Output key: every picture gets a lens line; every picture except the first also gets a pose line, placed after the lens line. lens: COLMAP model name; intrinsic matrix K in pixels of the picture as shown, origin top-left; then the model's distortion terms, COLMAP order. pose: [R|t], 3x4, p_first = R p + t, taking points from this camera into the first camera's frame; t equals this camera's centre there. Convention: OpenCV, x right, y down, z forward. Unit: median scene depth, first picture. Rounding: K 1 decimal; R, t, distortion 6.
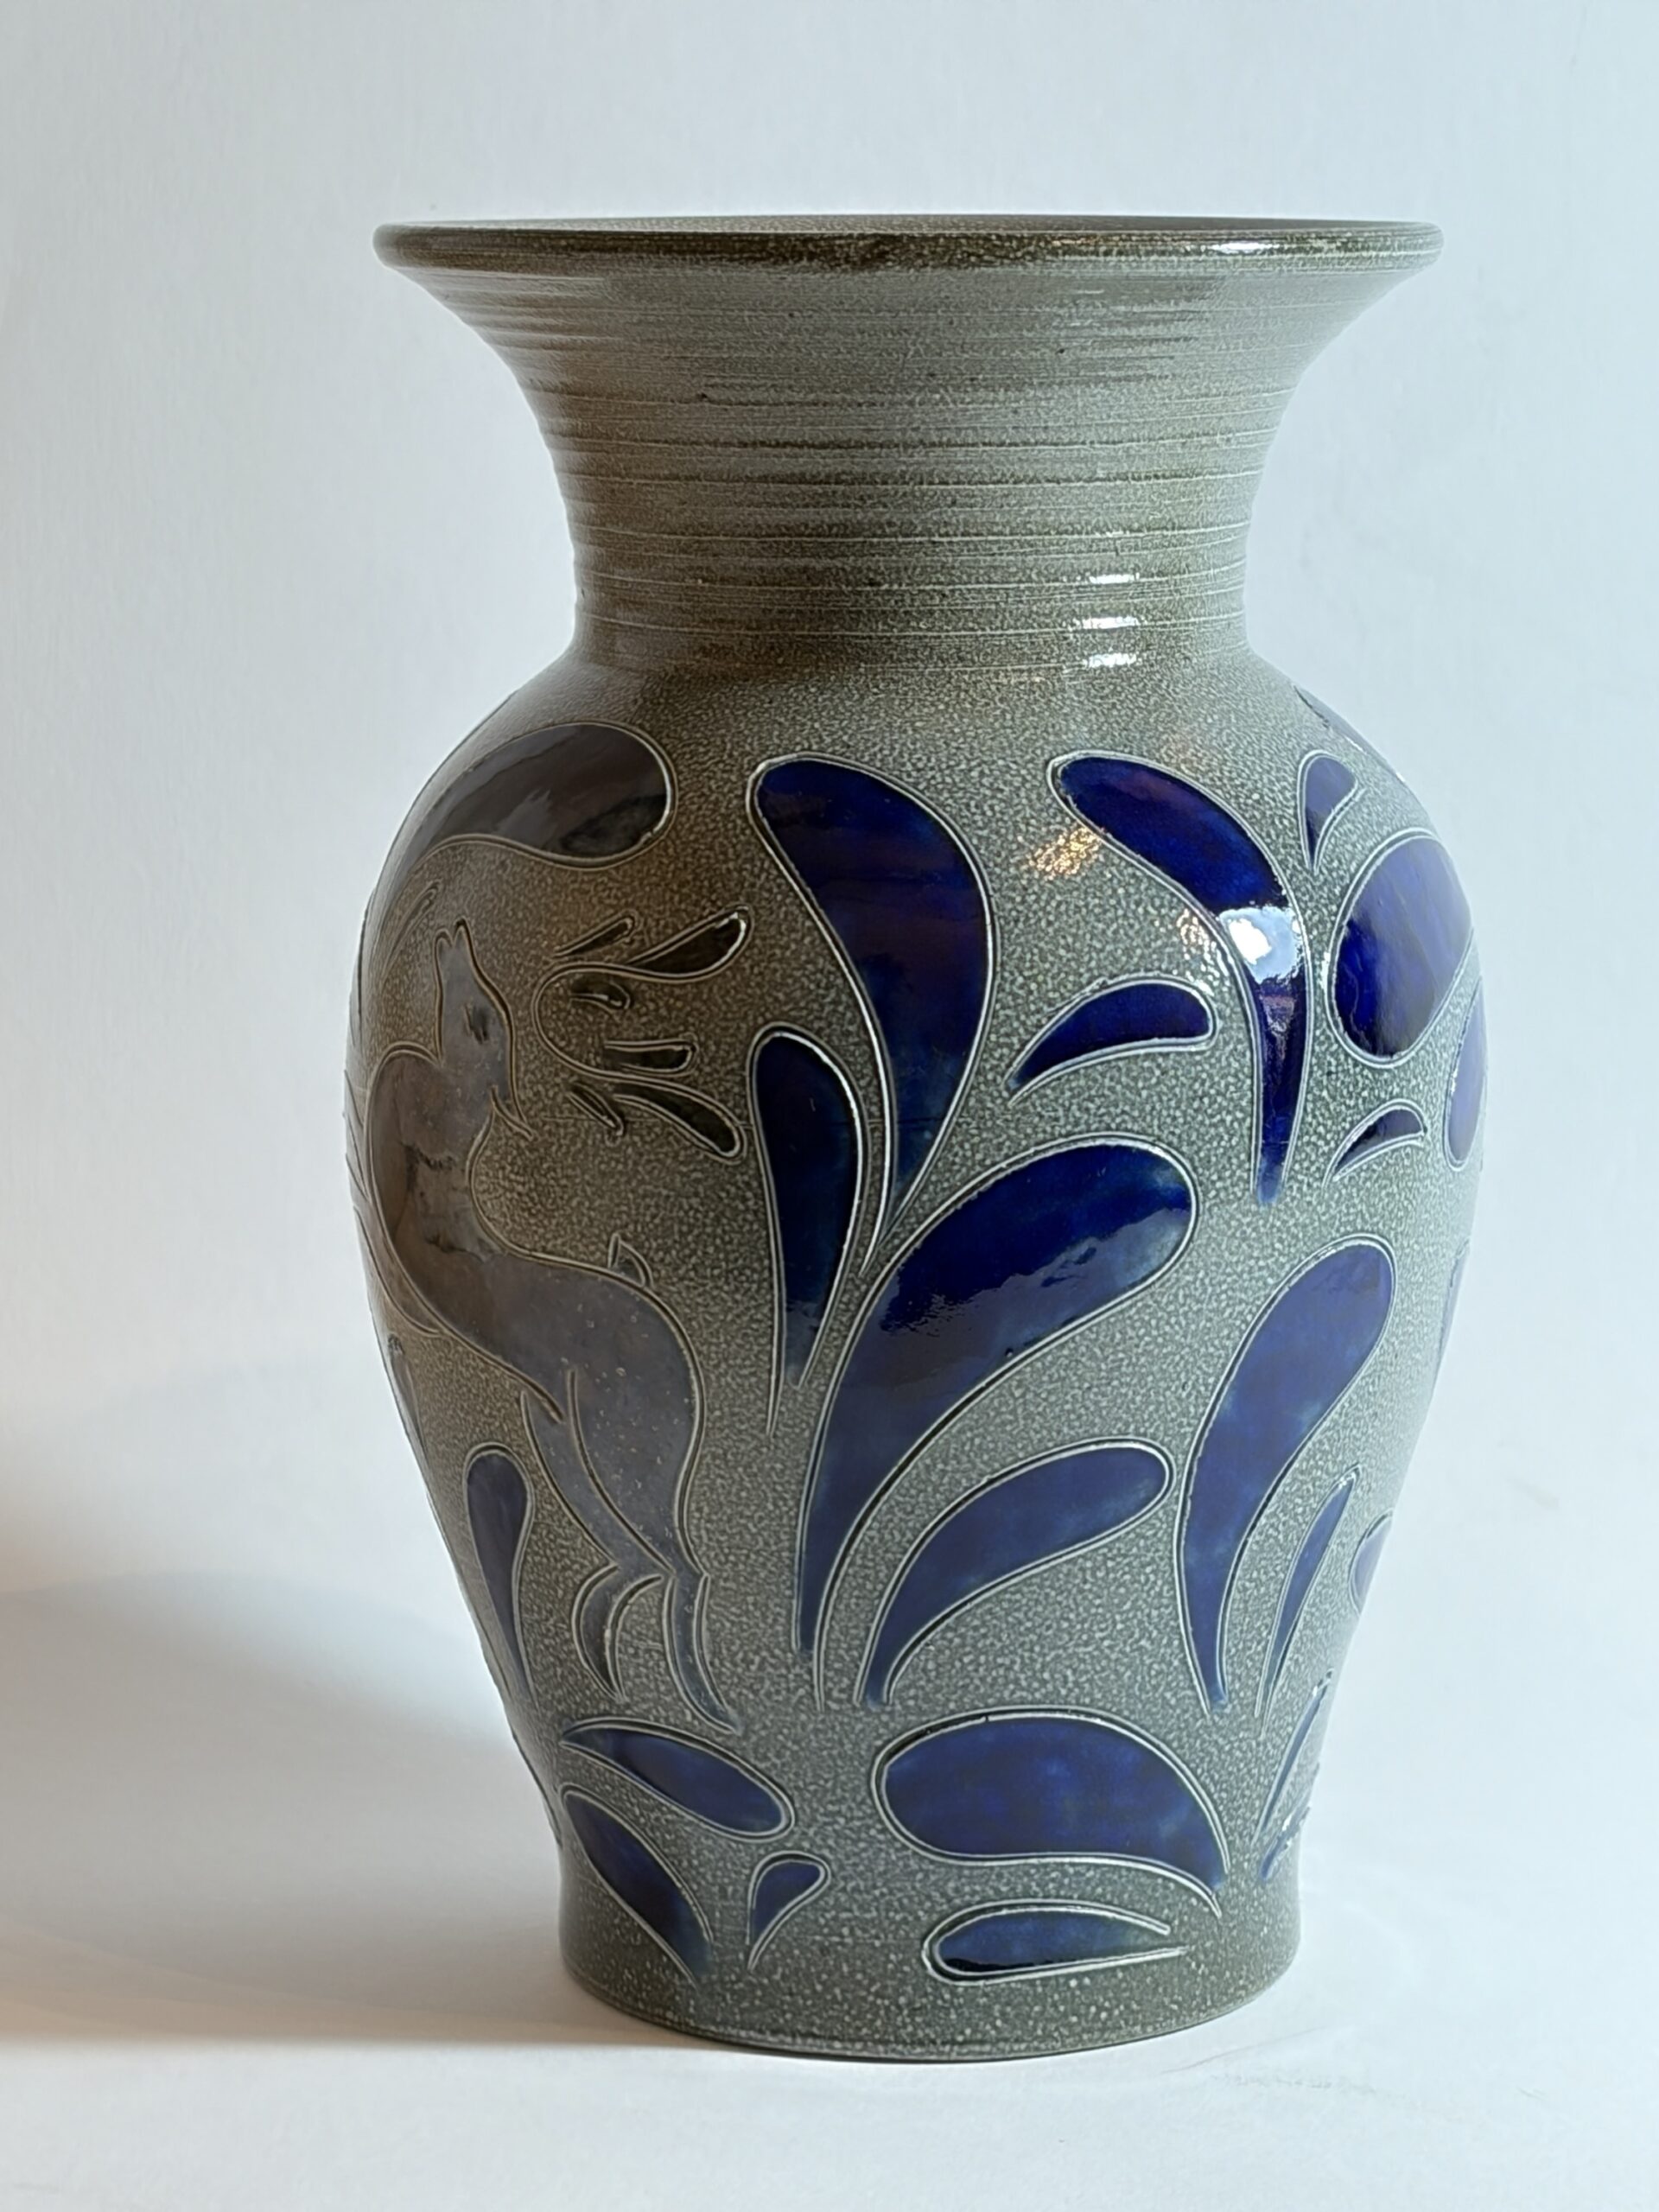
lens RADIAL K [[6195.2, 0, 829.5], [0, 6195.2, 1106.0], [0, 0, 1]] dist [0.256655, 0.960218]
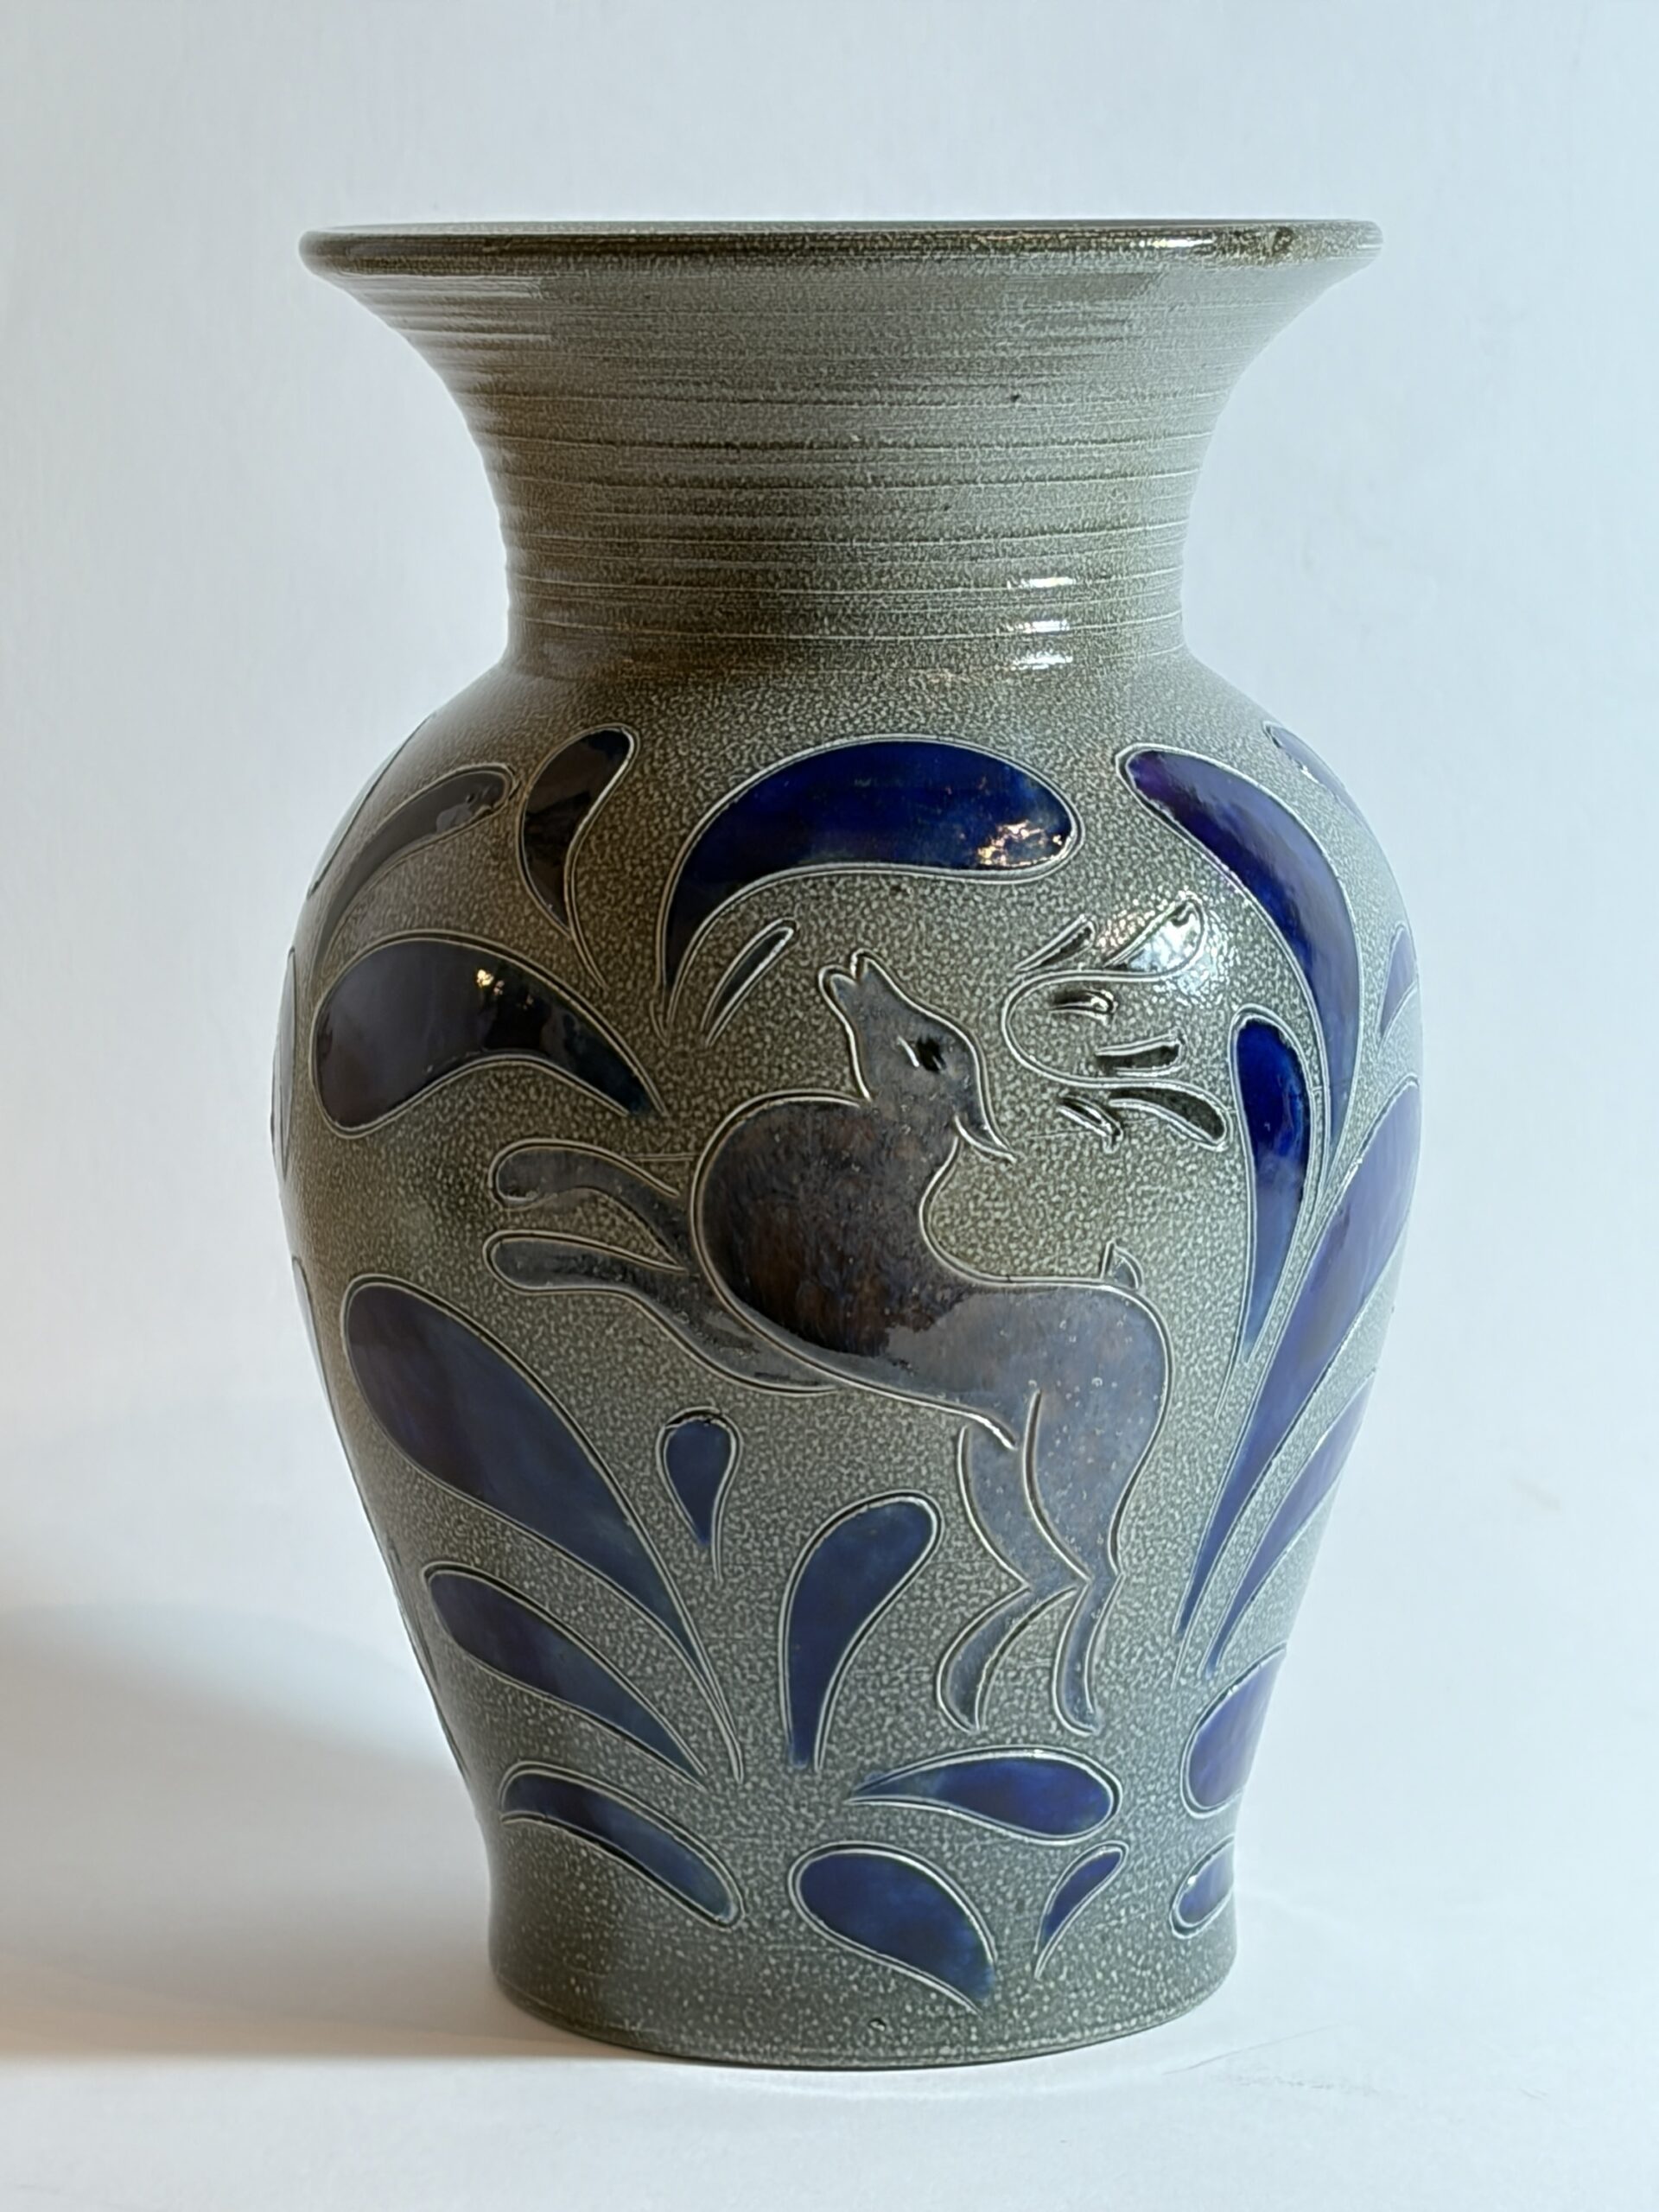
lens RADIAL K [[6290.7, 0, 892.5], [0, 6290.7, 1131.5], [0, 0, 1]] dist [0.362578, -1.597698]
pose [[0.573583, -0.127184, 0.809214, -0.854370], [0.129725, 0.989510, 0.063570, -0.064318], [-0.808810, 0.068512, 0.584065, 0.433868]]
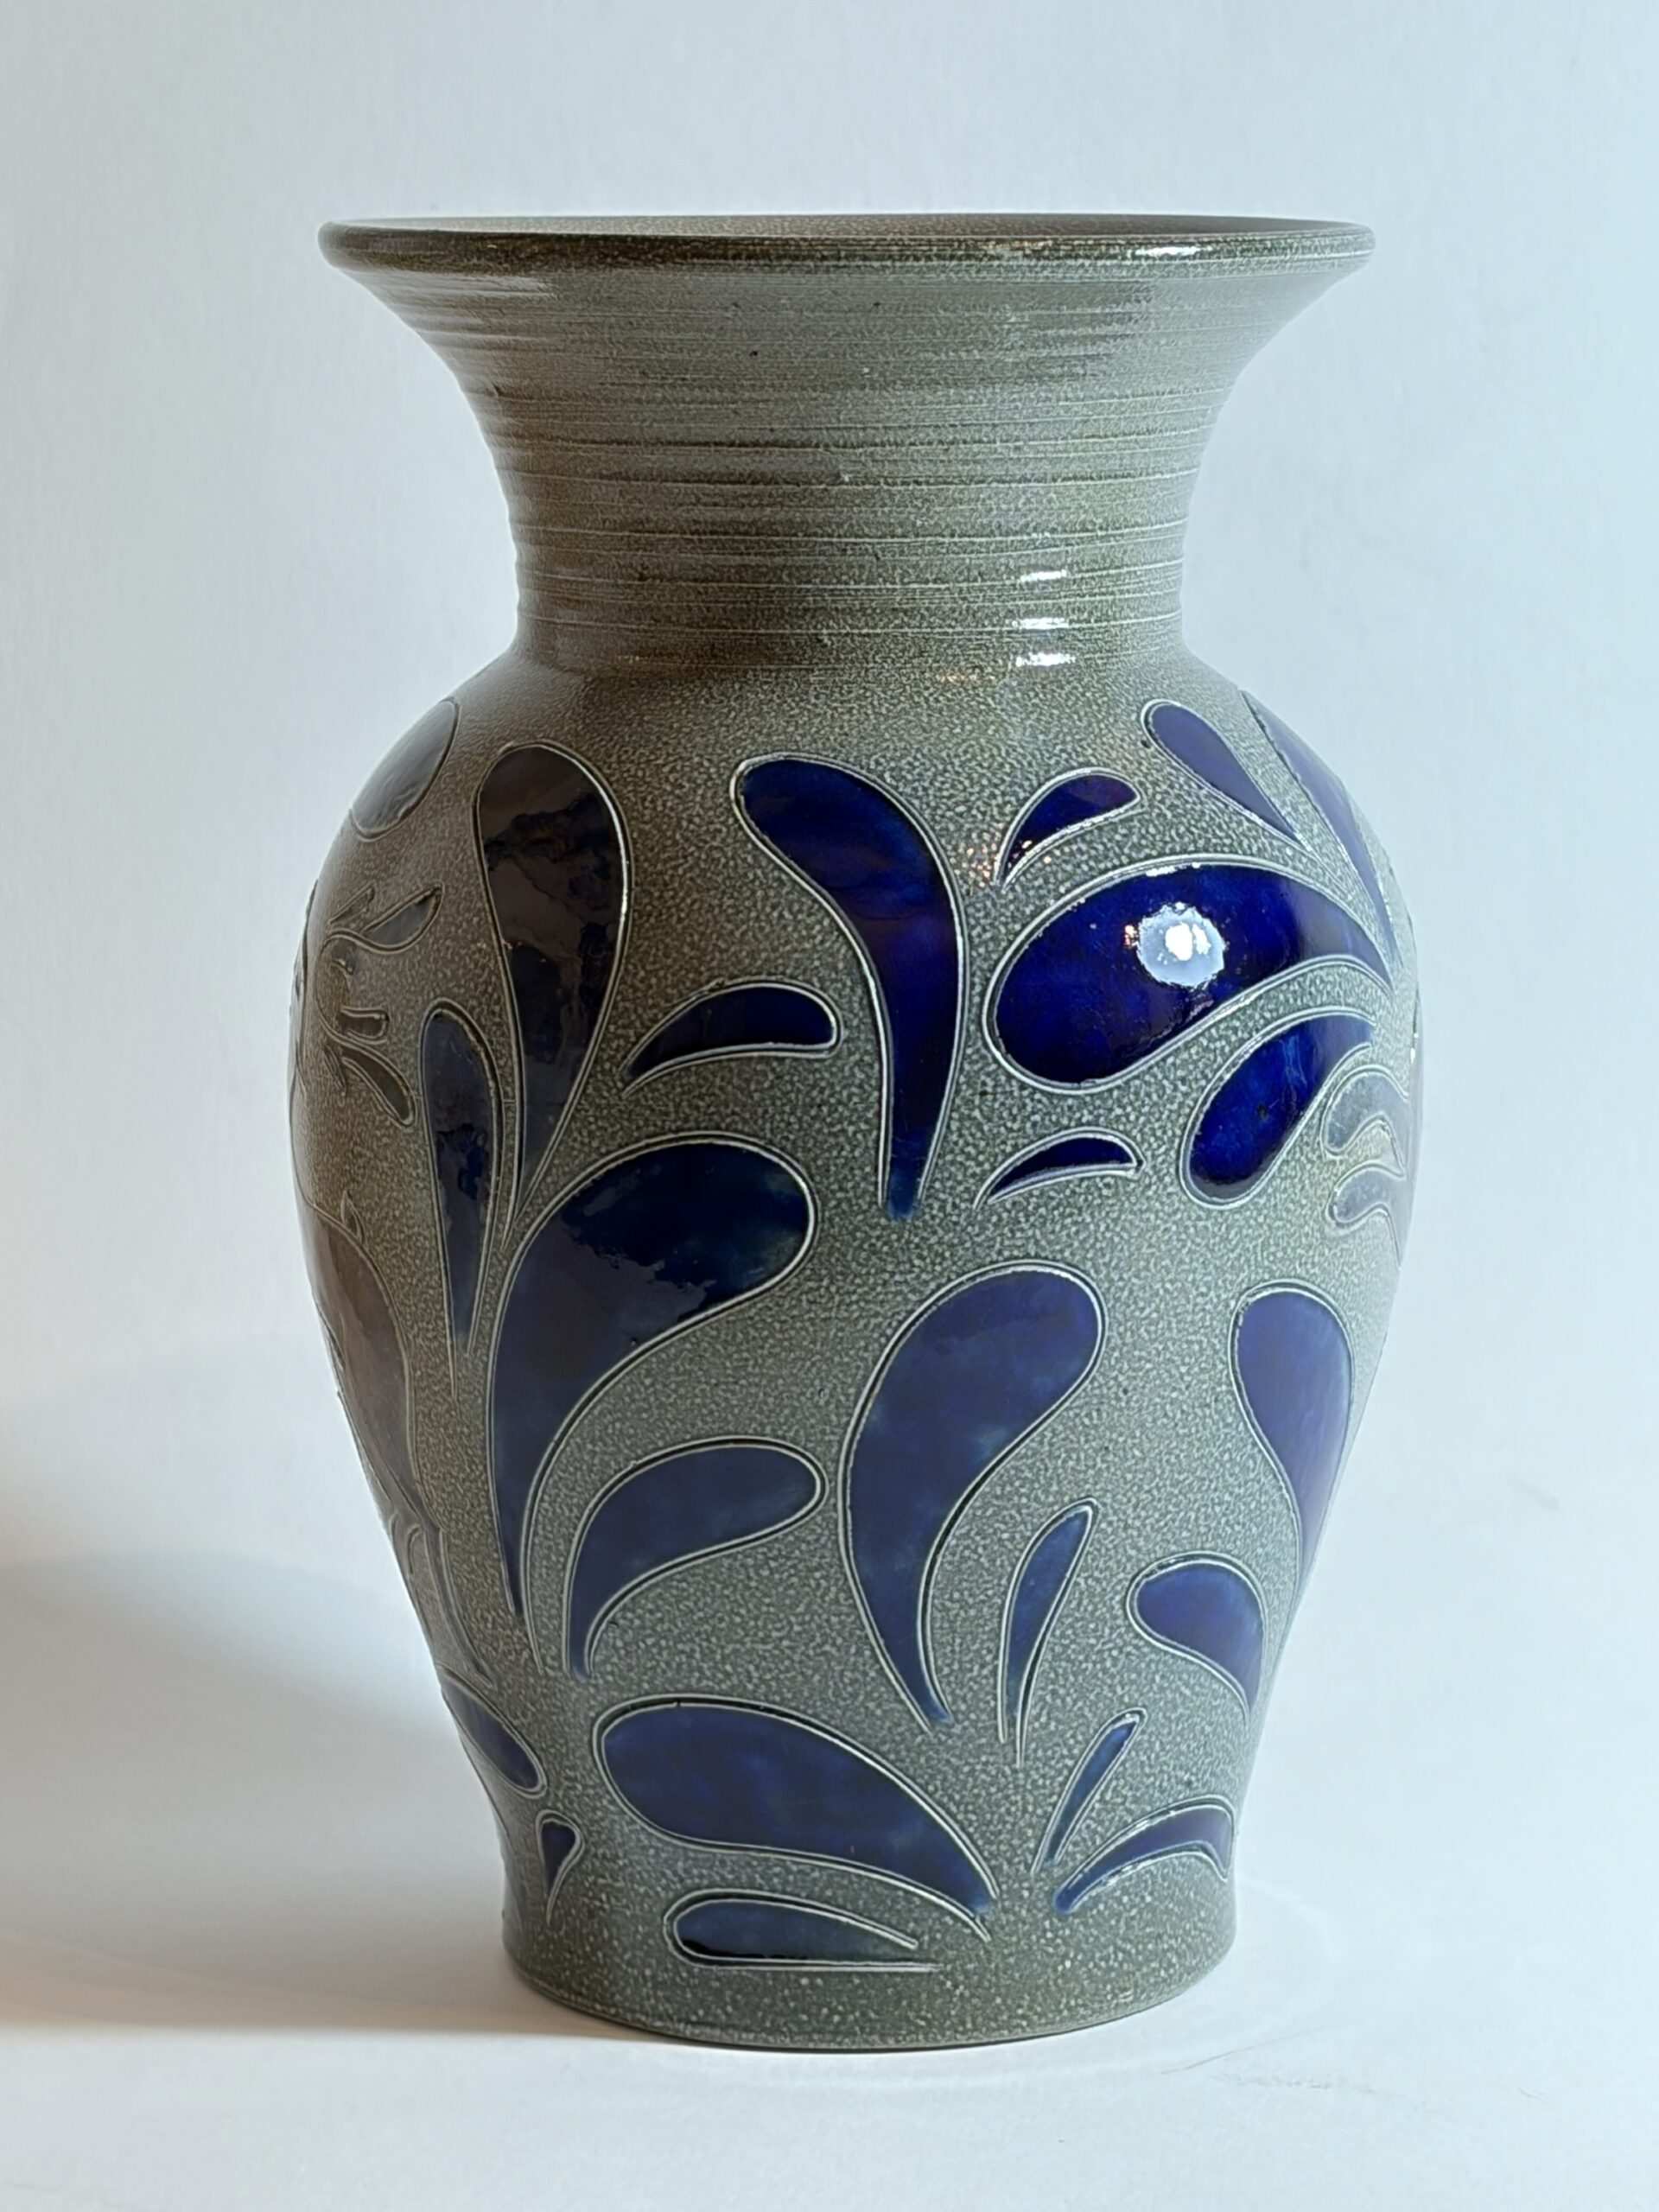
lens RADIAL K [[6290.7, 0, 892.5], [0, 6290.7, 1131.5], [0, 0, 1]] dist [0.362578, -1.597698]
pose [[0.864983, 0.082905, -0.494906, 0.560912], [-0.079781, 0.996434, 0.027480, -0.025447], [0.495419, 0.015714, 0.868512, 0.123713]]
